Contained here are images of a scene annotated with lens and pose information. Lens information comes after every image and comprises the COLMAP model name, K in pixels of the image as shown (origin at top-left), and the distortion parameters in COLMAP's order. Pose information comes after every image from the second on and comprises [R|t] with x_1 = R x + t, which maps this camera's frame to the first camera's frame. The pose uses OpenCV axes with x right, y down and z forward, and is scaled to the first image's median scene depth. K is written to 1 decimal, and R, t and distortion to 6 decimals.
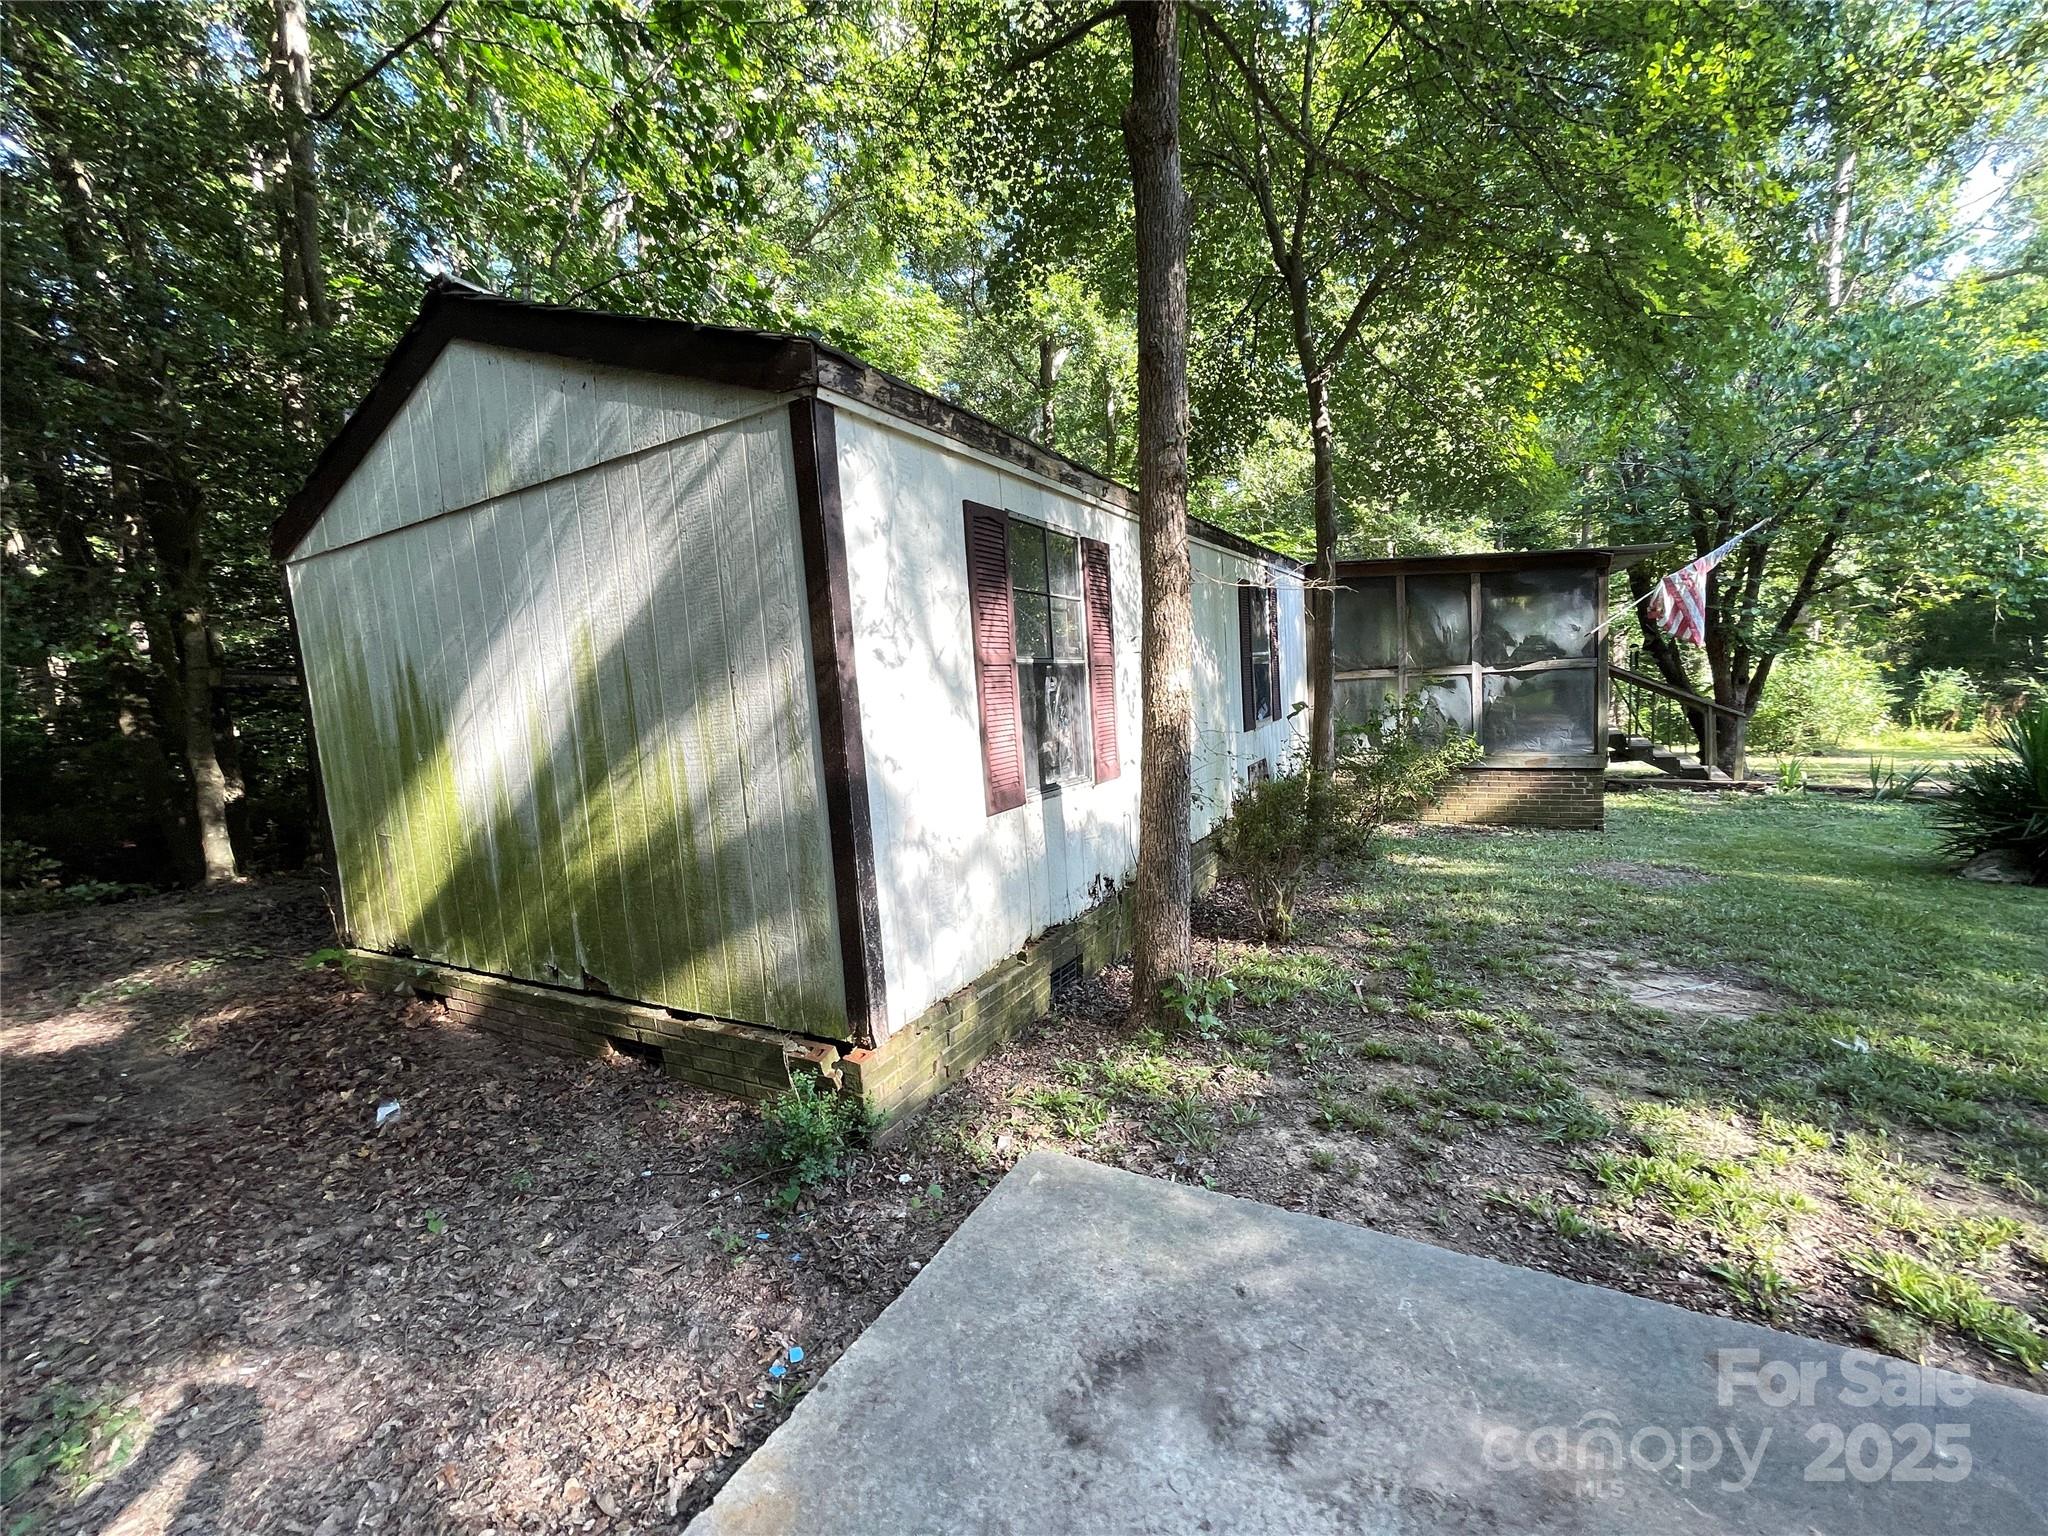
lens RADIAL K [[832.9, 0, 1033.5], [0, 832.9, 768.4], [0, 0, 1]] dist [0.001133, -0.001028]
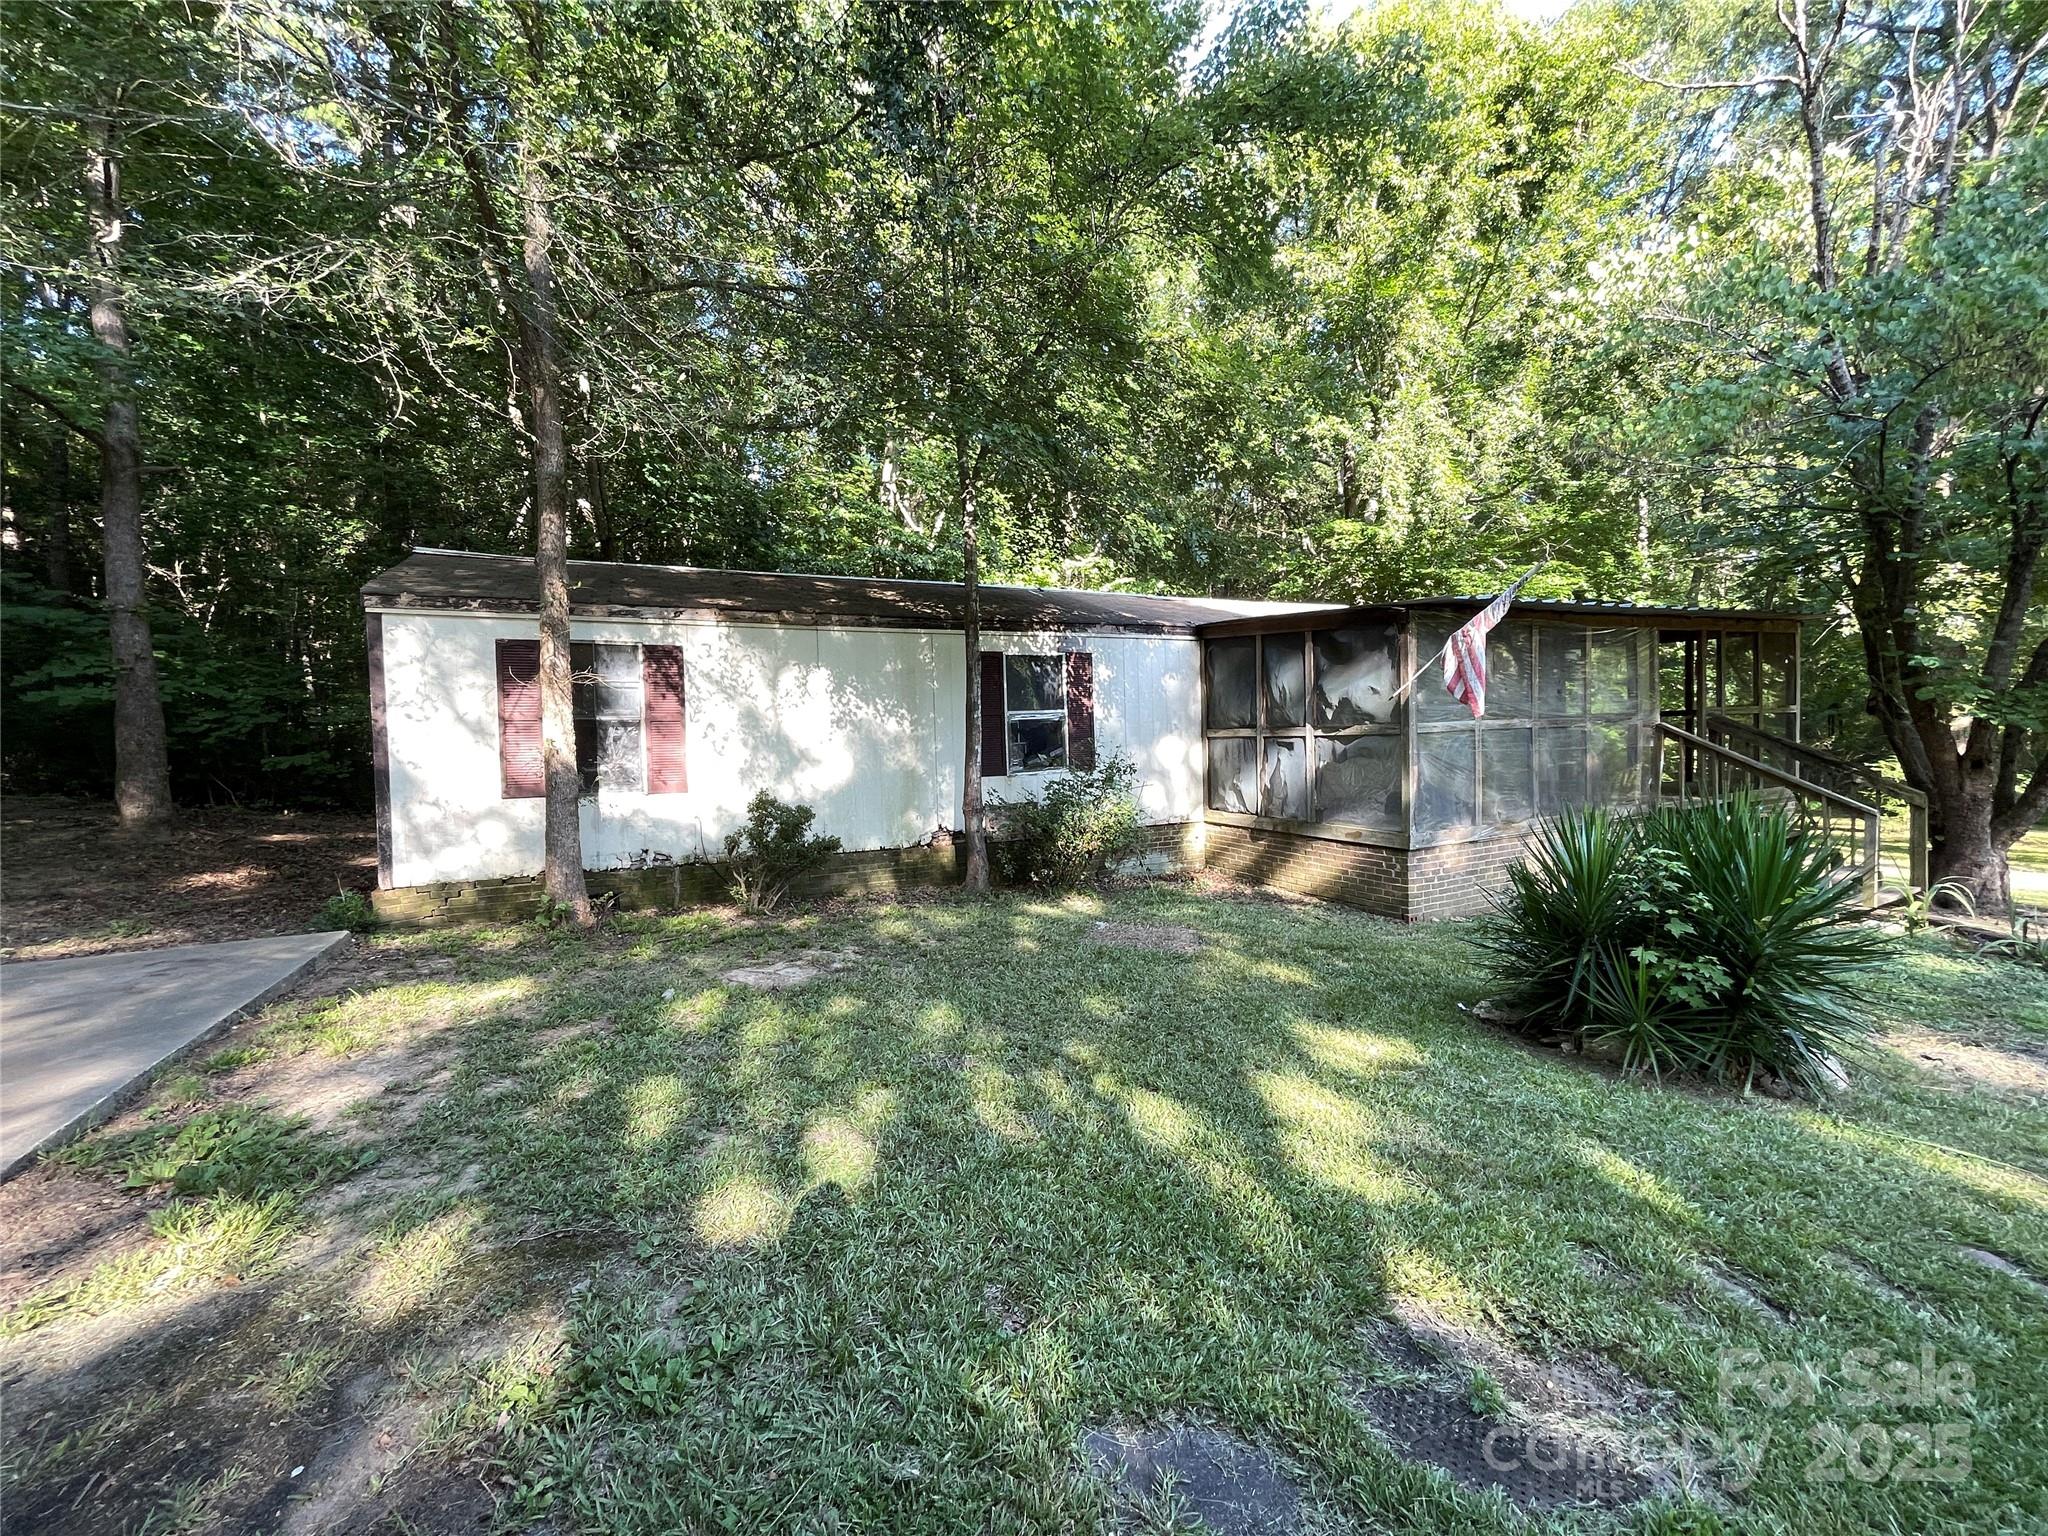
lens RADIAL K [[832.9, 0, 1023.3], [0, 832.9, 756.1], [0, 0, 1]] dist [0.001133, -0.001028]
pose [[0.809247, 0.056220, -0.584772, 1.557599], [-0.088440, 0.995725, -0.026661, -0.072023], [0.580773, 0.073293, 0.810760, 0.096186]]
